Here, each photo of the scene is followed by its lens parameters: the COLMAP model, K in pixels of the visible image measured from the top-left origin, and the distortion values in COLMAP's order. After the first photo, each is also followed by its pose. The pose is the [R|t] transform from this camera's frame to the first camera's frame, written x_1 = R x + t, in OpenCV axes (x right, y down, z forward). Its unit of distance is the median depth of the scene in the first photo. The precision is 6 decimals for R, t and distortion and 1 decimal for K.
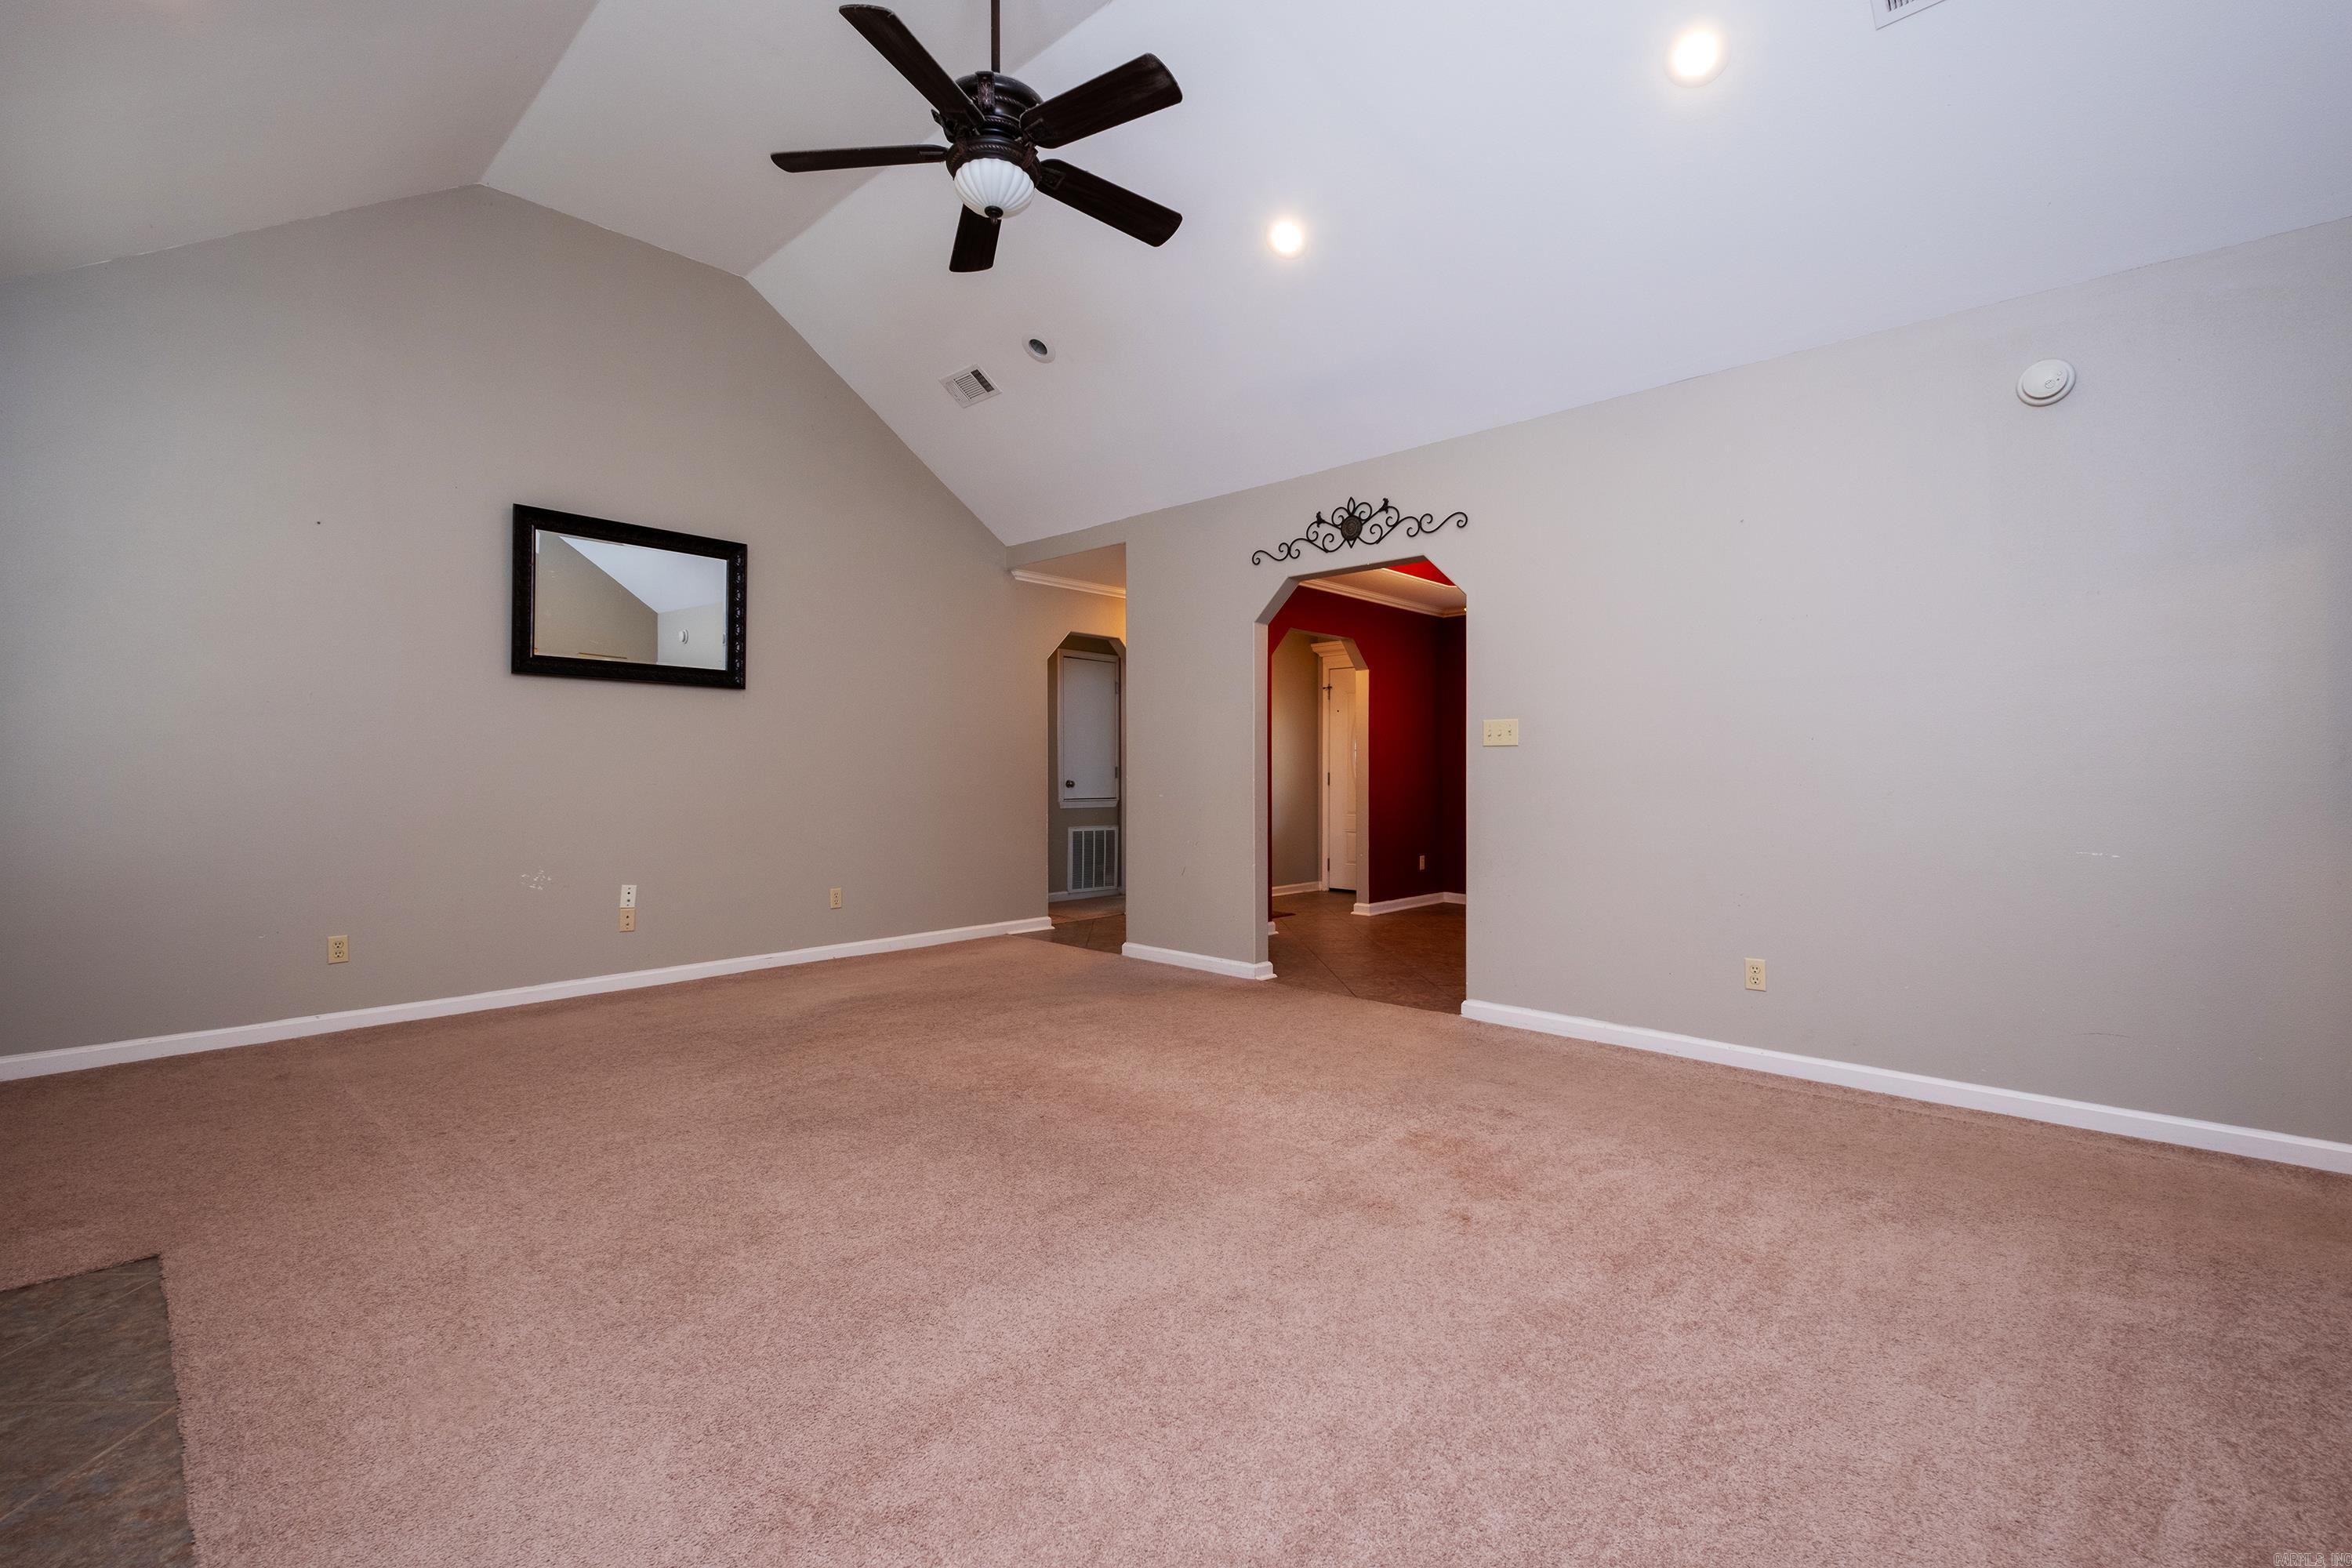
lens RADIAL K [[1029.0, 0, 1176.0], [0, 1029.0, 784.0], [0, 0, 1]] dist [-0.001414, -0.000530]
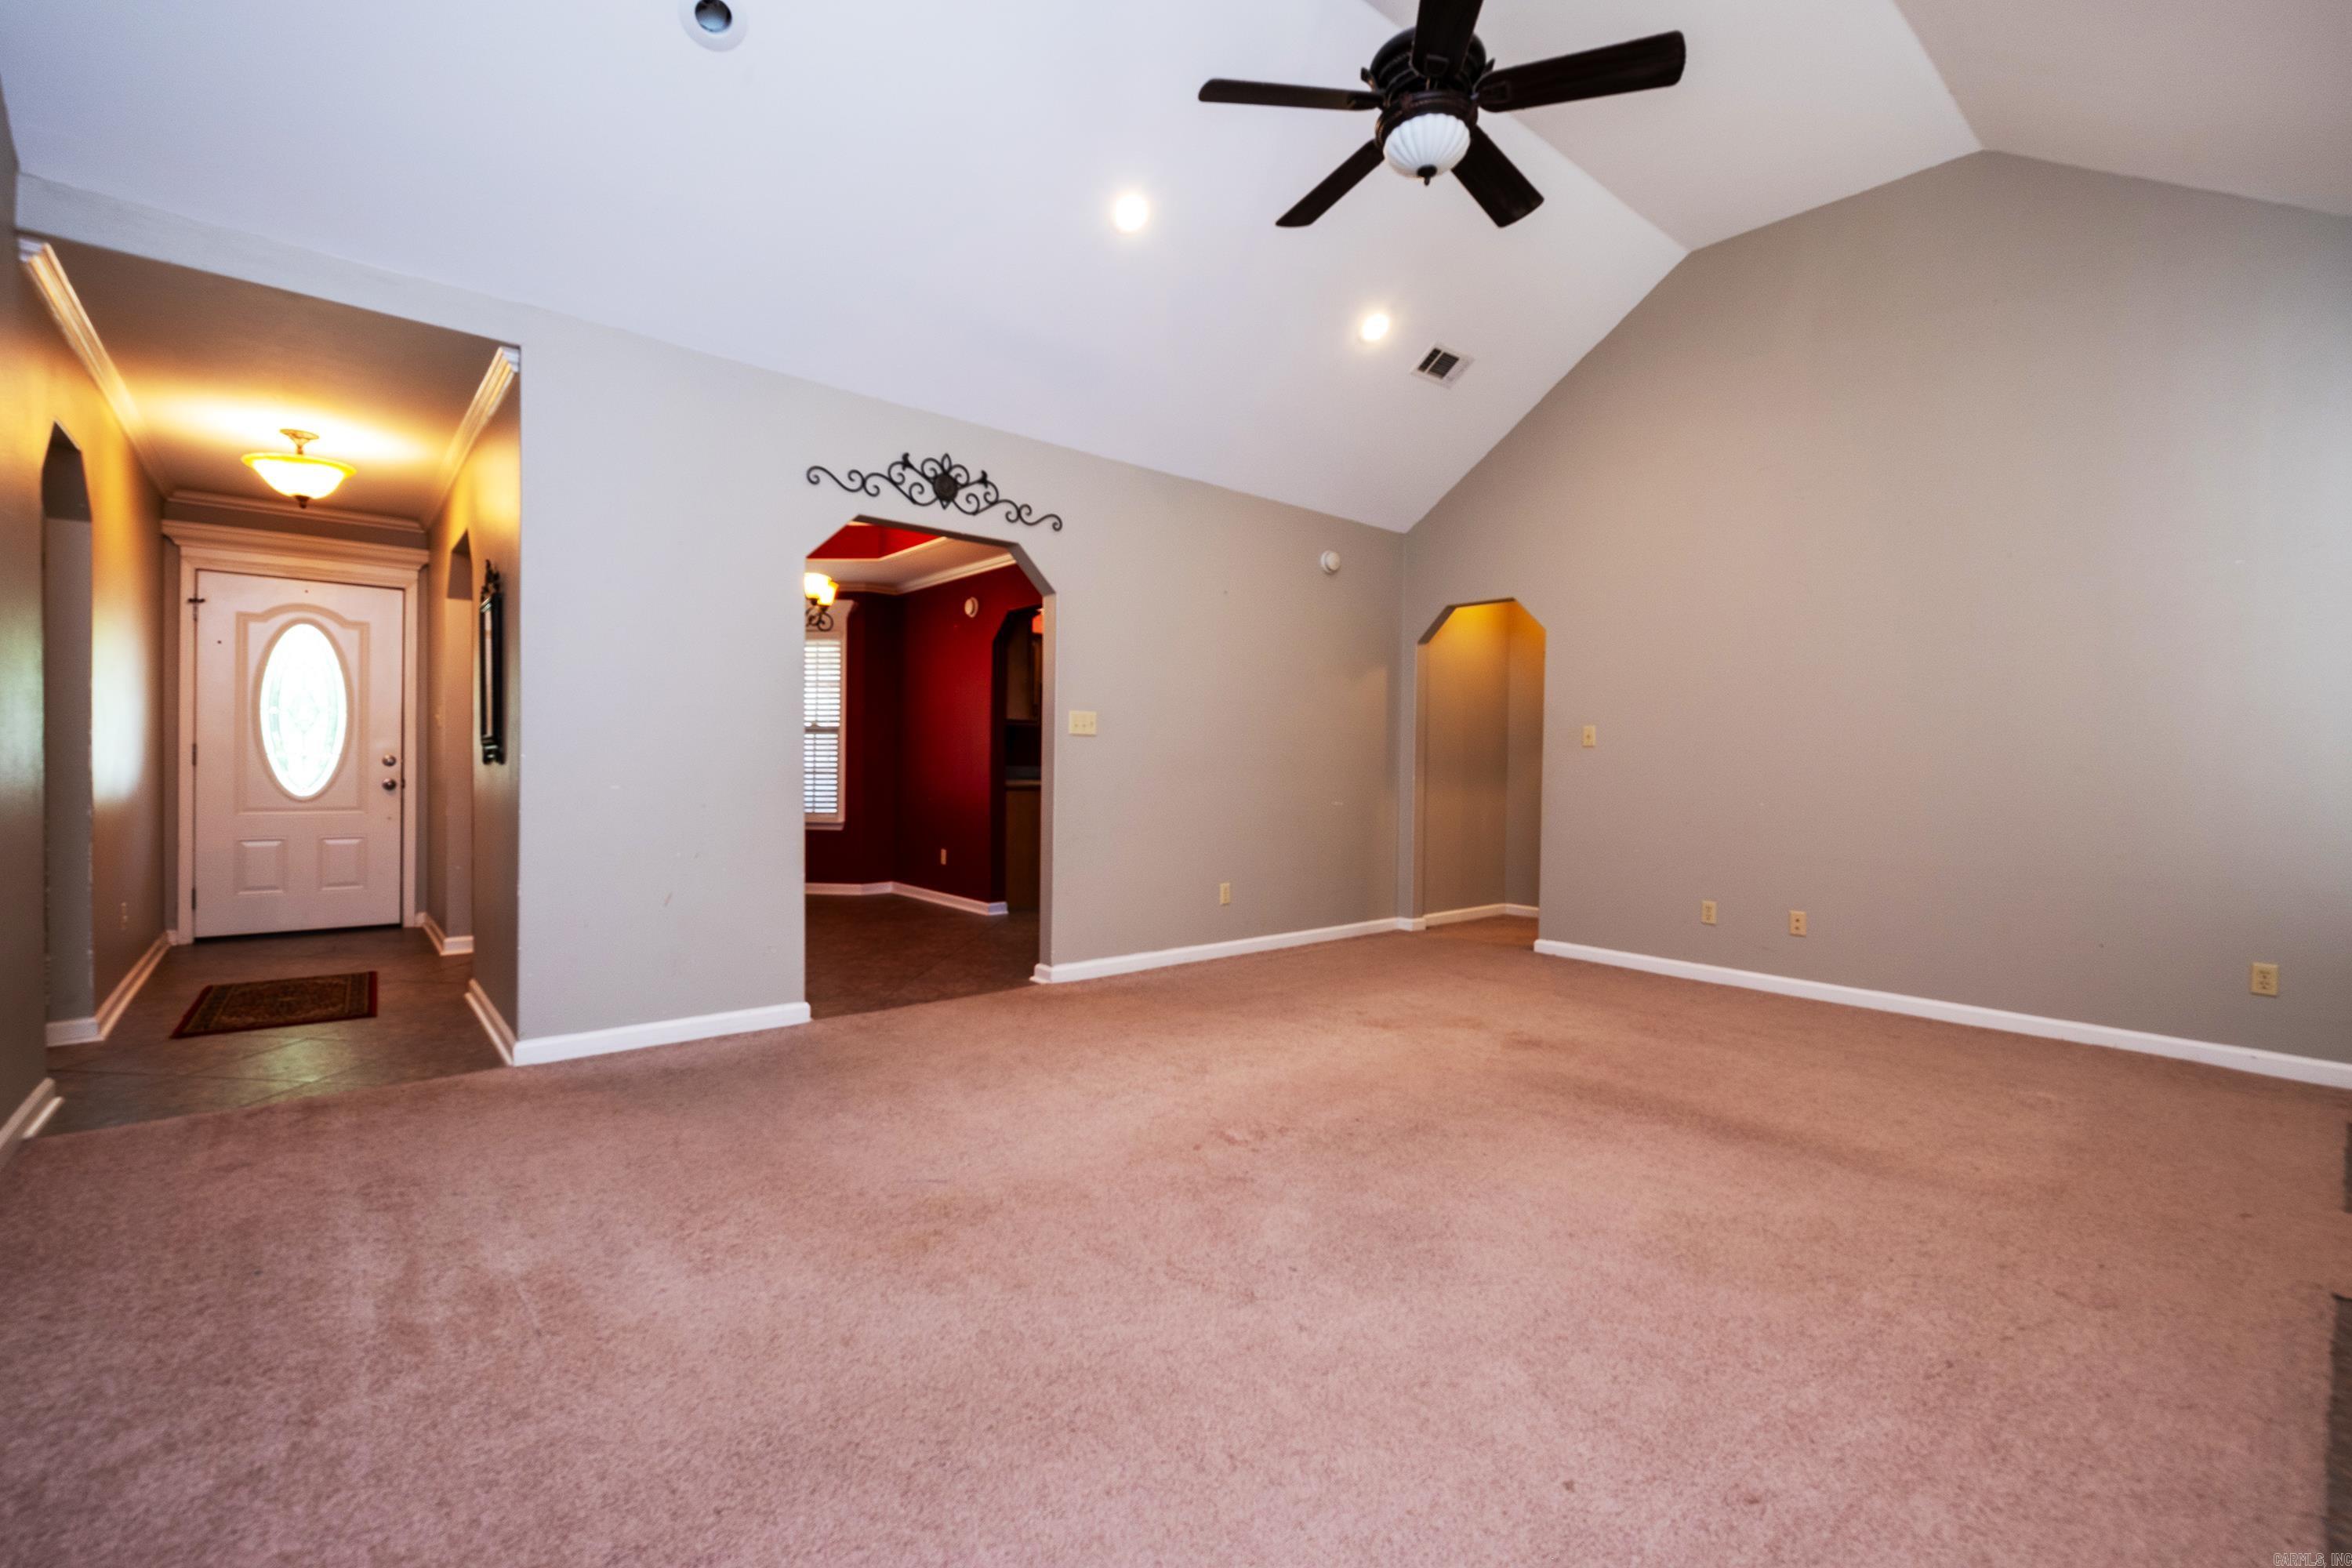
lens RADIAL K [[1029.0, 0, 1176.0], [0, 1029.0, 784.0], [0, 0, 1]] dist [-0.001414, -0.000530]
pose [[0.087097, -0.018655, 0.996025, -0.728501], [-0.005850, 0.999798, 0.019237, -0.005024], [-0.996183, -0.007502, 0.086971, 0.720178]]
